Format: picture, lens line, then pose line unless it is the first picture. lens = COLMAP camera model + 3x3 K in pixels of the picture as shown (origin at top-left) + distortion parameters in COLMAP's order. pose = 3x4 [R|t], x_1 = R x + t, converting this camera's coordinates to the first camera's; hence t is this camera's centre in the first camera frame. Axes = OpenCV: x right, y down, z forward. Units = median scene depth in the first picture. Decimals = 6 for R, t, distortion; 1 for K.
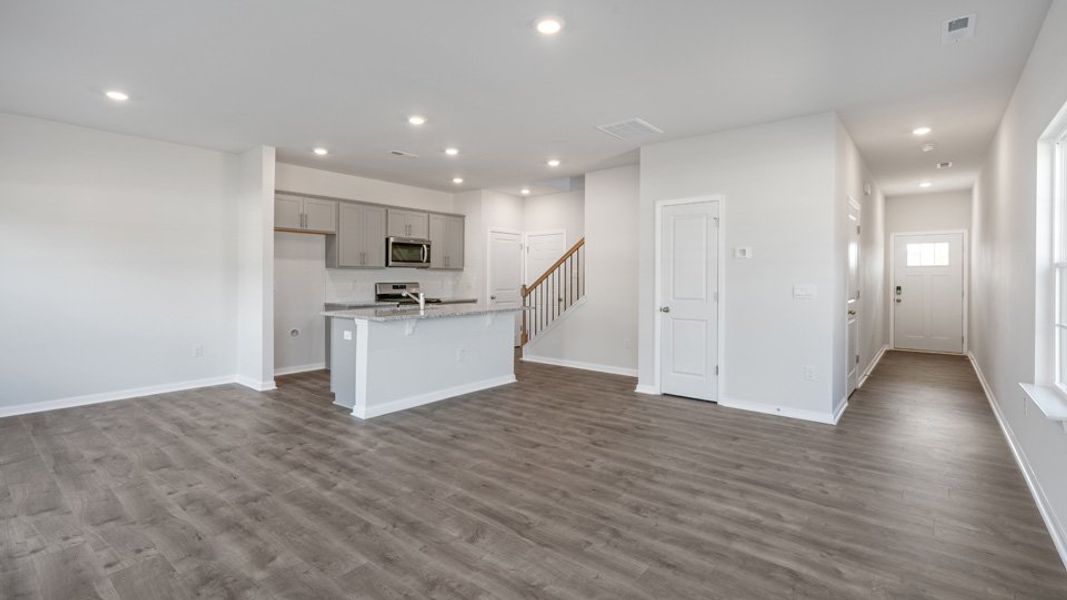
lens RADIAL K [[481.7, 0, 537.5], [0, 481.7, 279.2], [0, 0, 1]] dist [-0.001694, -0.000184]
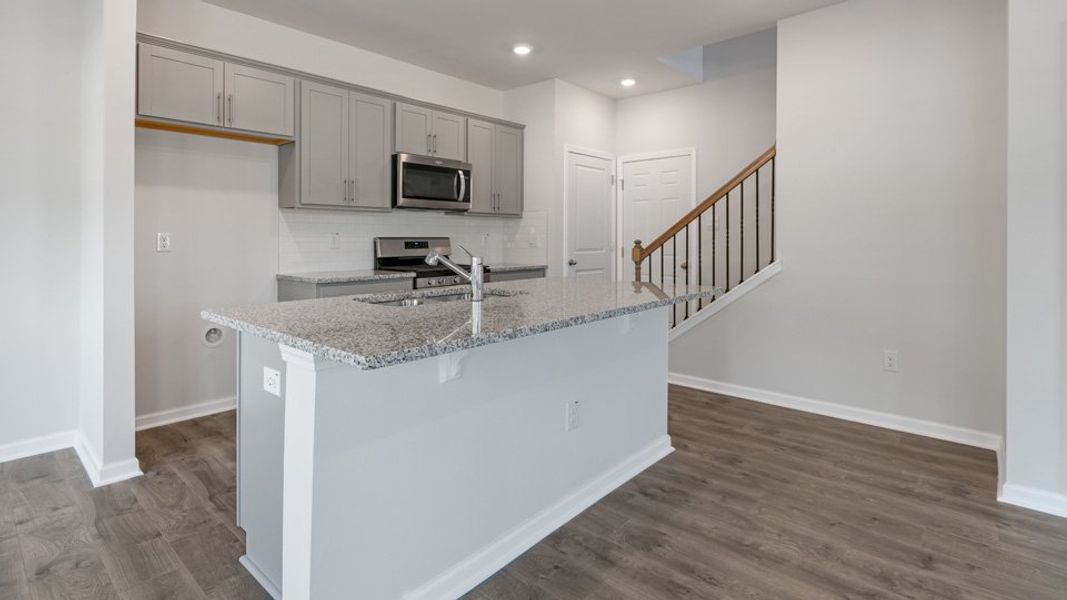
lens RADIAL K [[517.3, 0, 538.4], [0, 517.3, 237.9], [0, 0, 1]] dist [0.005166, -0.000763]
pose [[0.999299, -0.000955, -0.037430, -0.123127], [0.000822, 0.999993, -0.003561, 0.010278], [0.037433, 0.003528, 0.999293, 0.405783]]
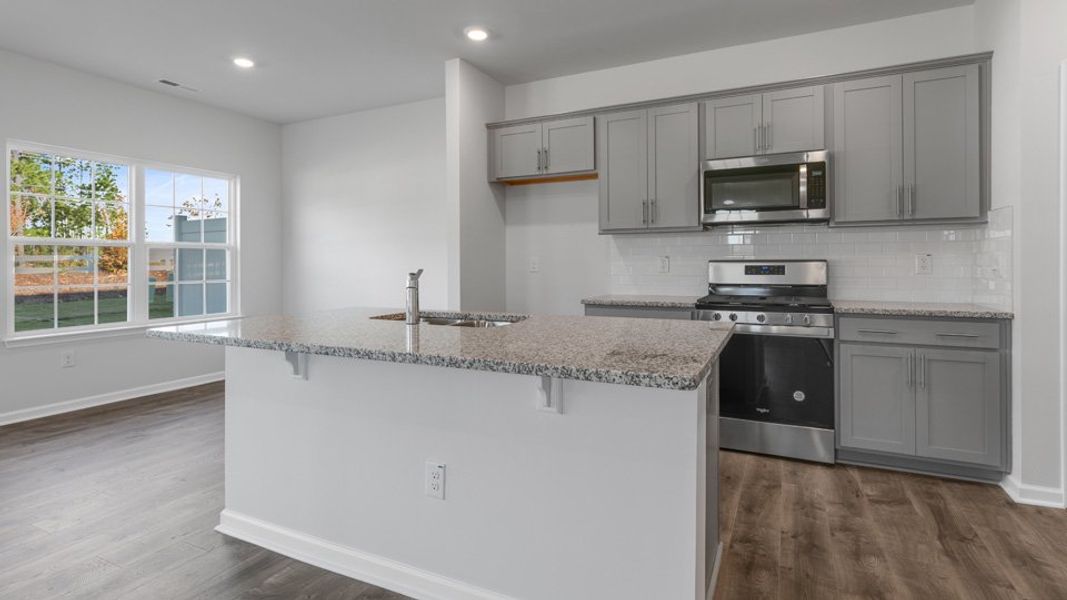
lens RADIAL K [[517.3, 0, 530.3], [0, 517.3, 252.3], [0, 0, 1]] dist [0.005166, -0.000763]
pose [[0.225206, -0.025182, -0.973986, 0.130610], [-0.000599, 0.999662, -0.025985, 0.012327], [0.974311, 0.006436, 0.225115, 0.698649]]
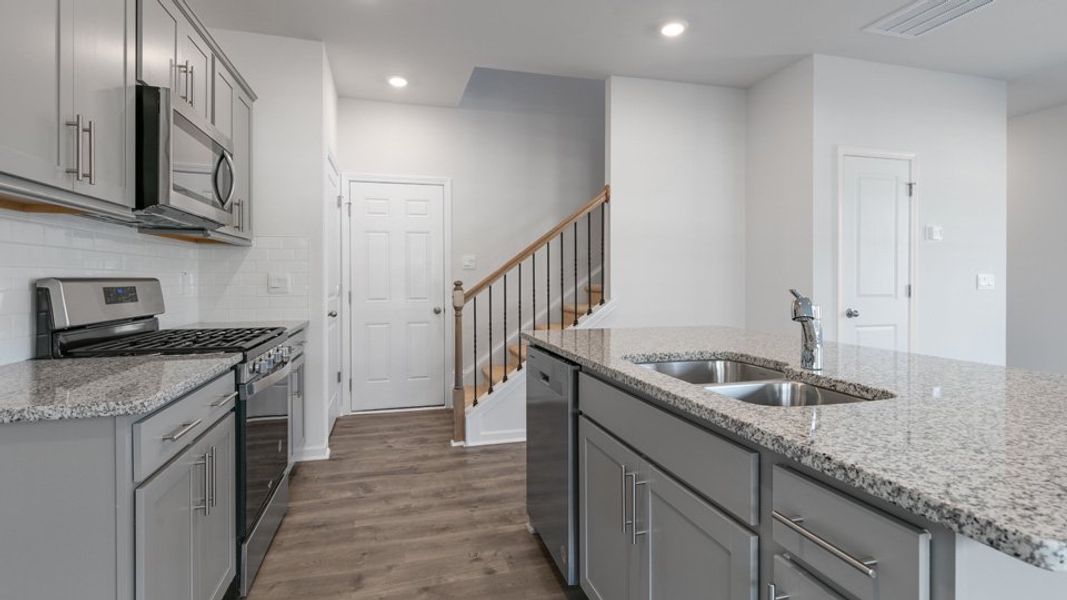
lens RADIAL K [[517.3, 0, 539.5], [0, 517.3, 281.6], [0, 0, 1]] dist [0.005166, -0.000763]
pose [[0.558960, -0.007787, 0.829158, -0.400799], [0.007541, 0.999962, 0.004308, 0.009980], [-0.829160, 0.003844, 0.558998, 0.675707]]
